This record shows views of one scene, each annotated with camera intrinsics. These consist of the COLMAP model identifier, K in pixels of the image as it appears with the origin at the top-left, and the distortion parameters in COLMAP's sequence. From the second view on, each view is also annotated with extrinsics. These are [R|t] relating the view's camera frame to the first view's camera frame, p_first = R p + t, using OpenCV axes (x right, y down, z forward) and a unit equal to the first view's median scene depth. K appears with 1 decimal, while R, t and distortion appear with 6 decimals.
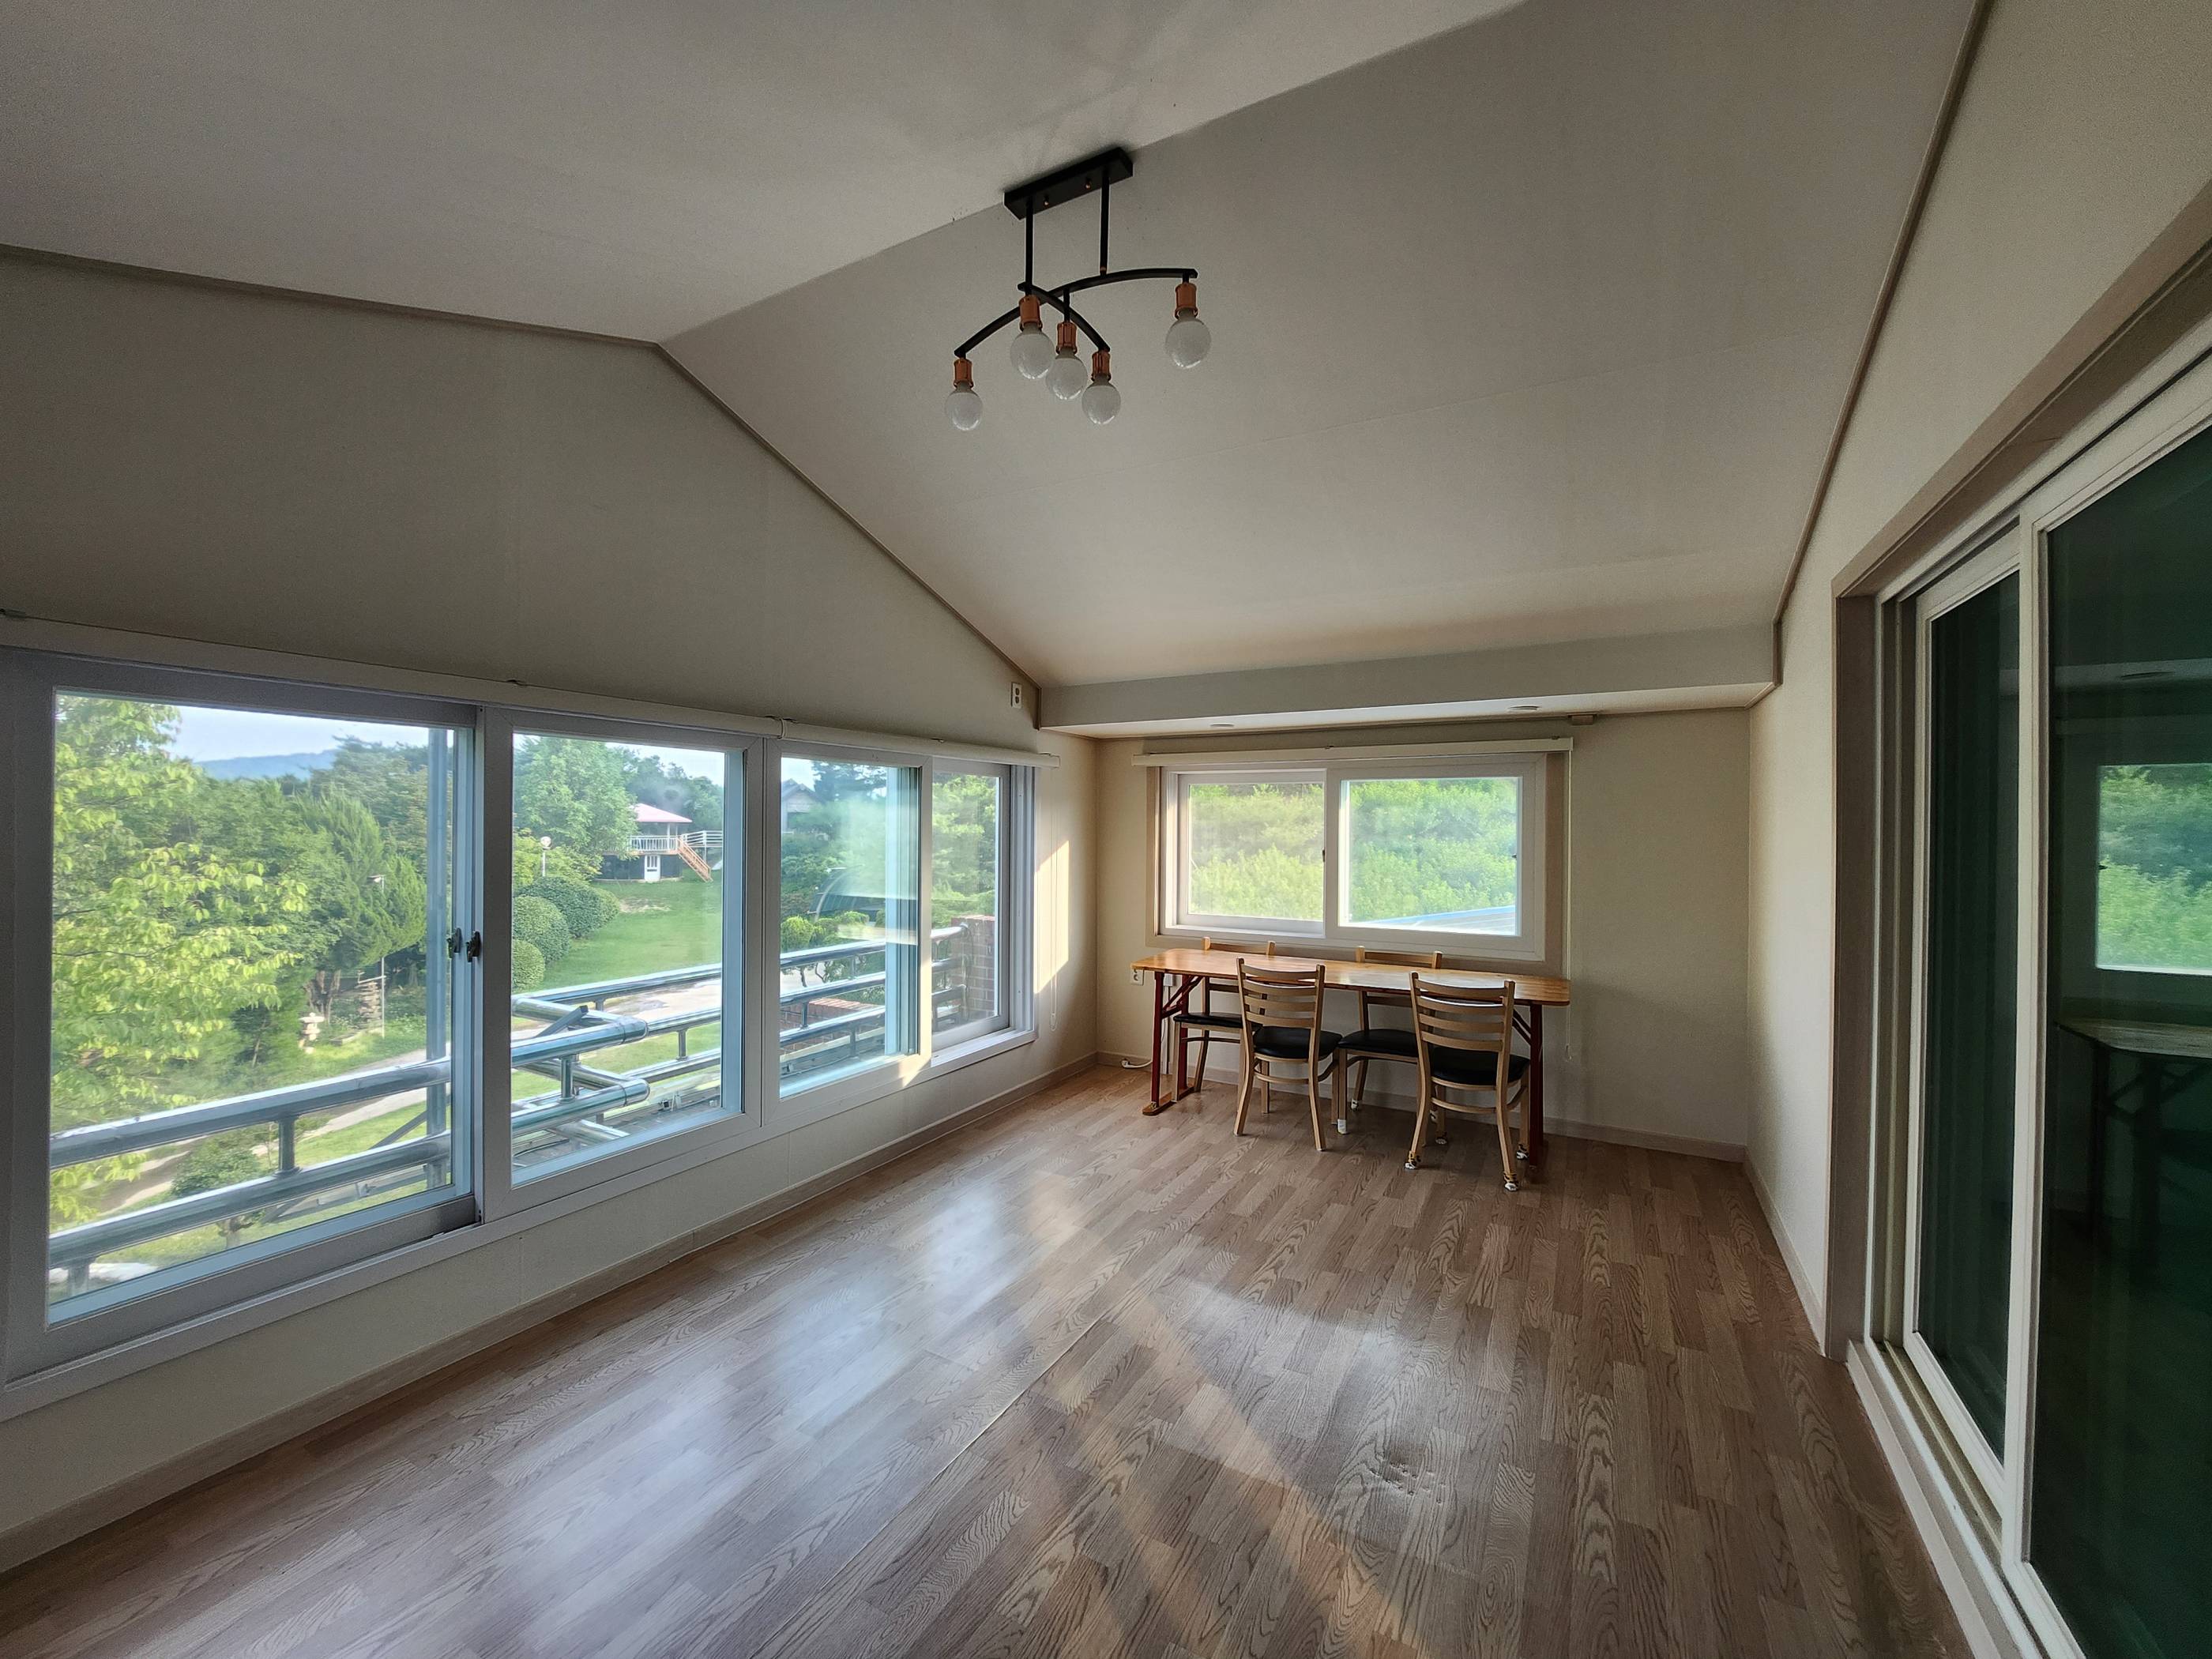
lens RADIAL K [[891.4, 0, 1076.0], [0, 891.4, 835.5], [0, 0, 1]] dist [-0.014085, -0.001023]
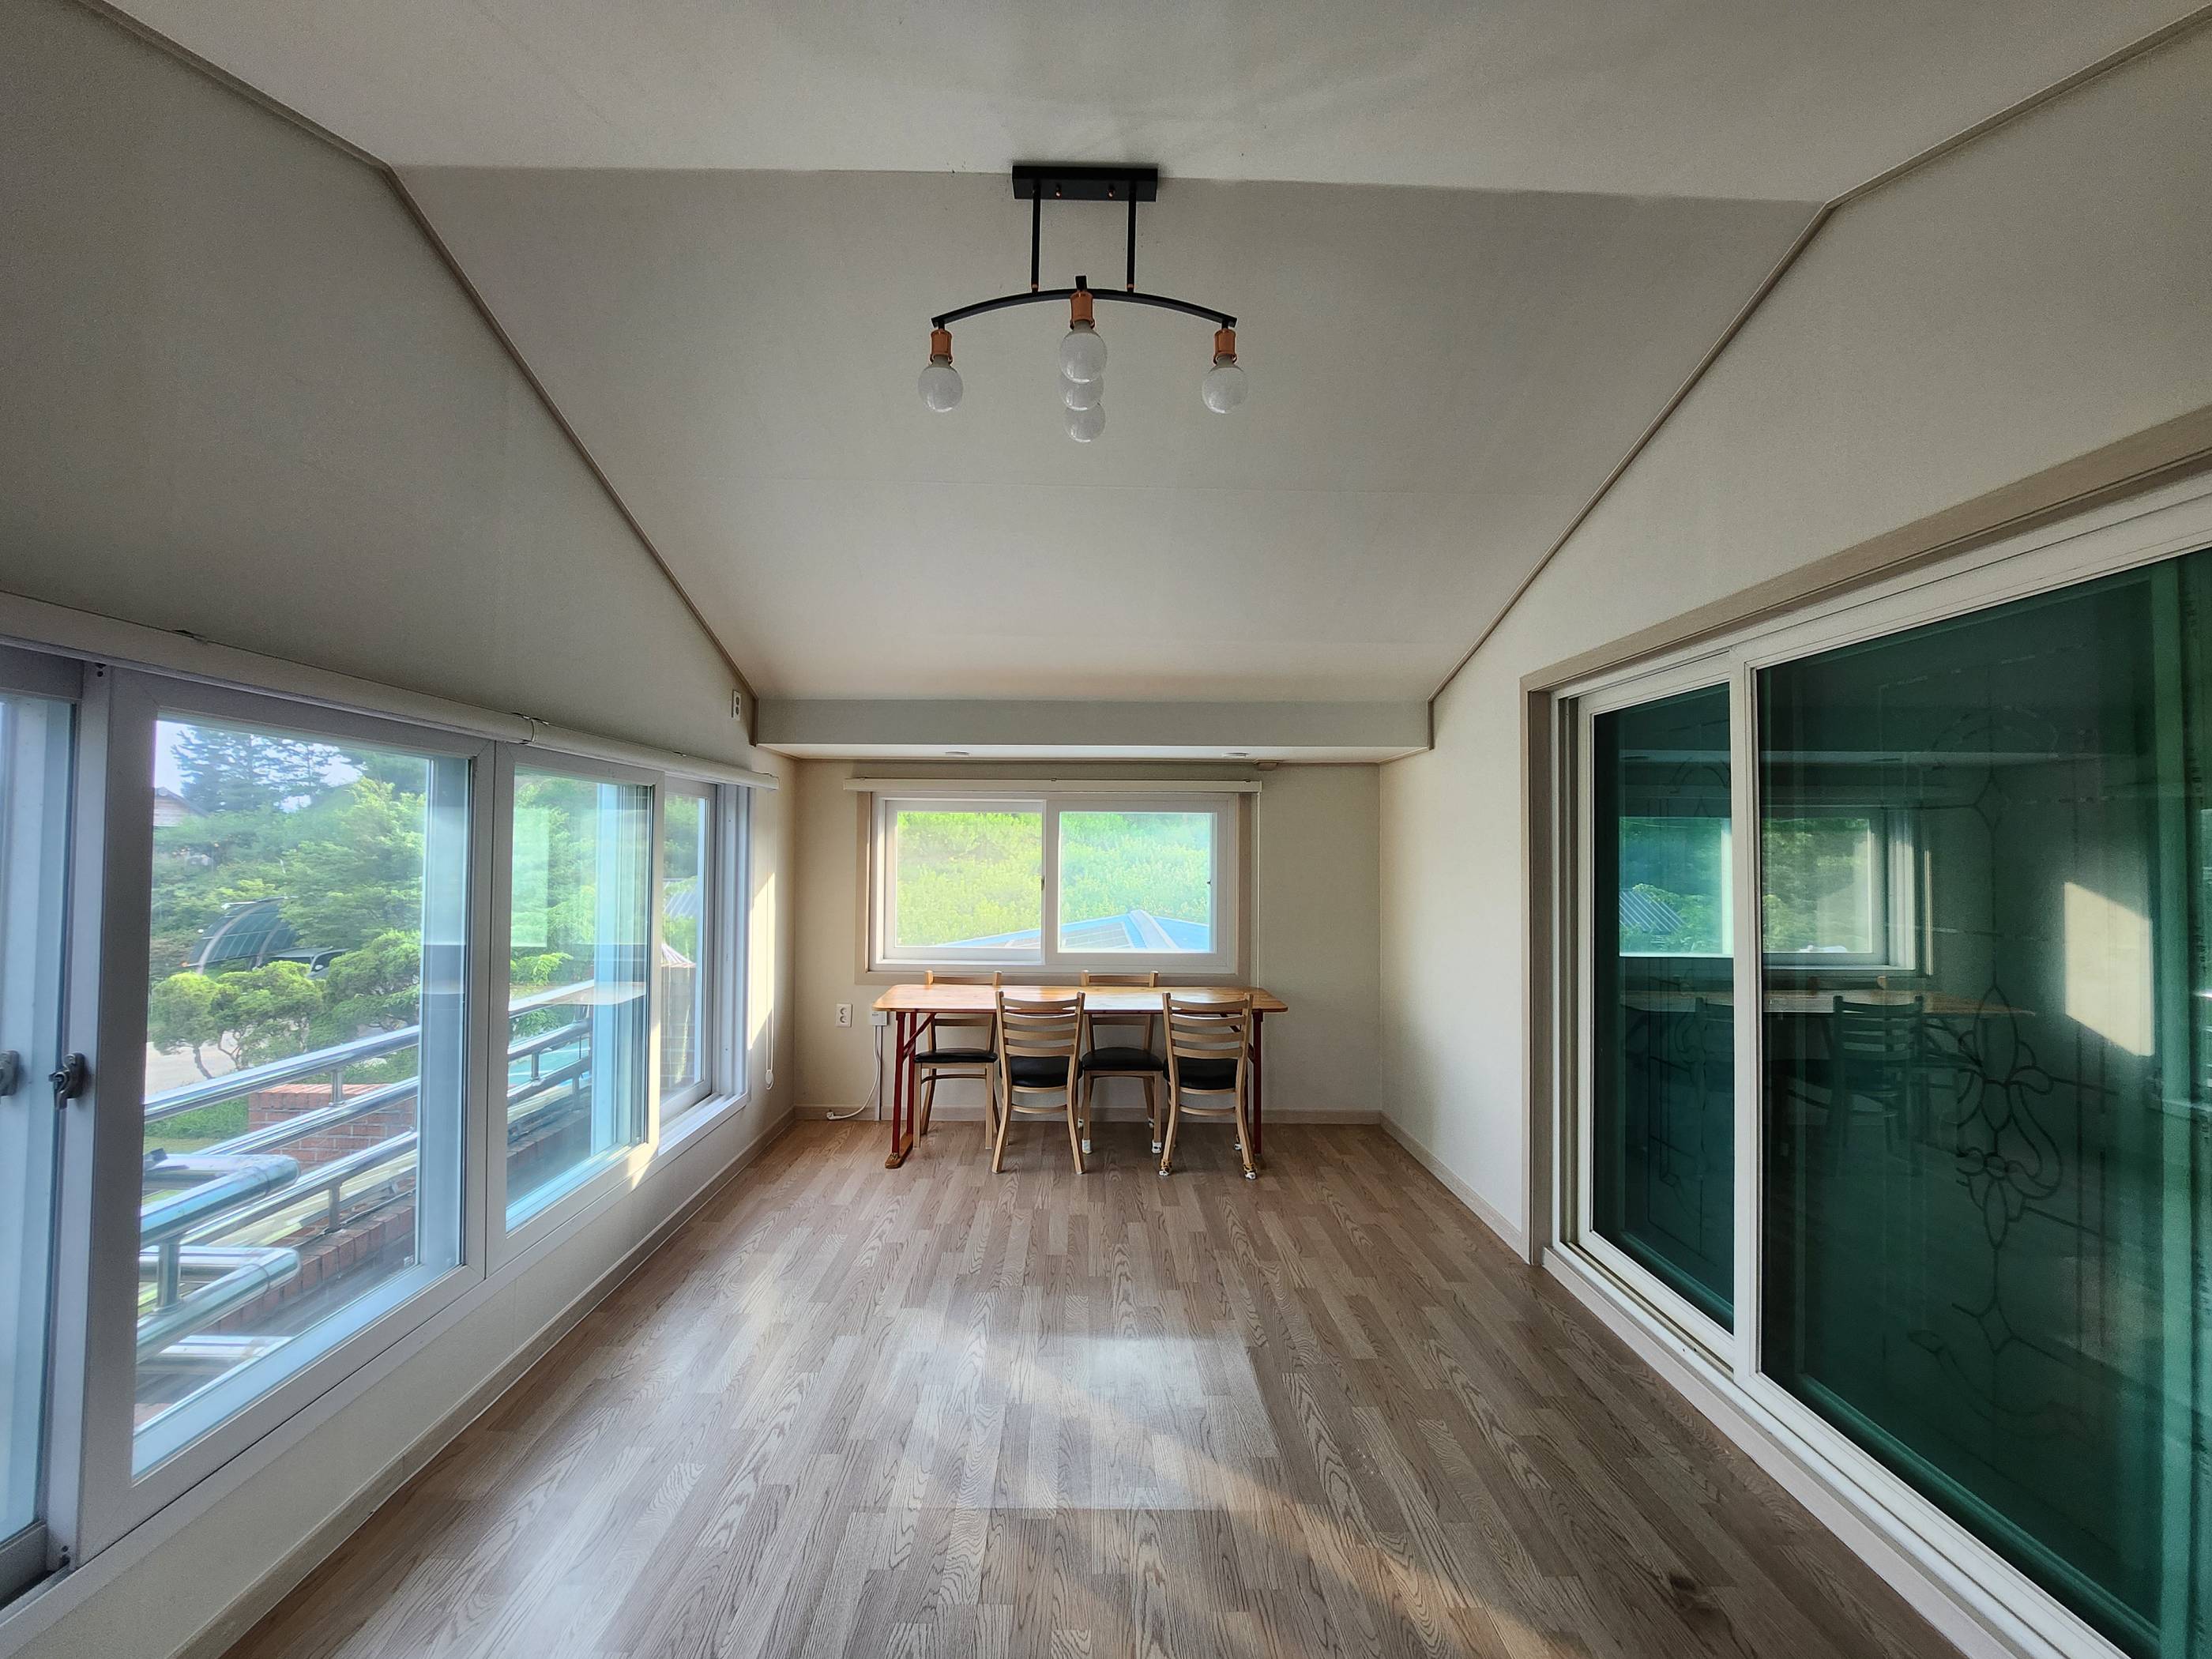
lens RADIAL K [[891.4, 0, 1076.0], [0, 891.4, 835.5], [0, 0, 1]] dist [-0.014085, -0.001023]
pose [[0.864724, 0.009796, 0.502152, -0.248814], [0.001856, 0.999741, -0.022698, -0.012400], [-0.502244, 0.020560, 0.864482, 0.108085]]
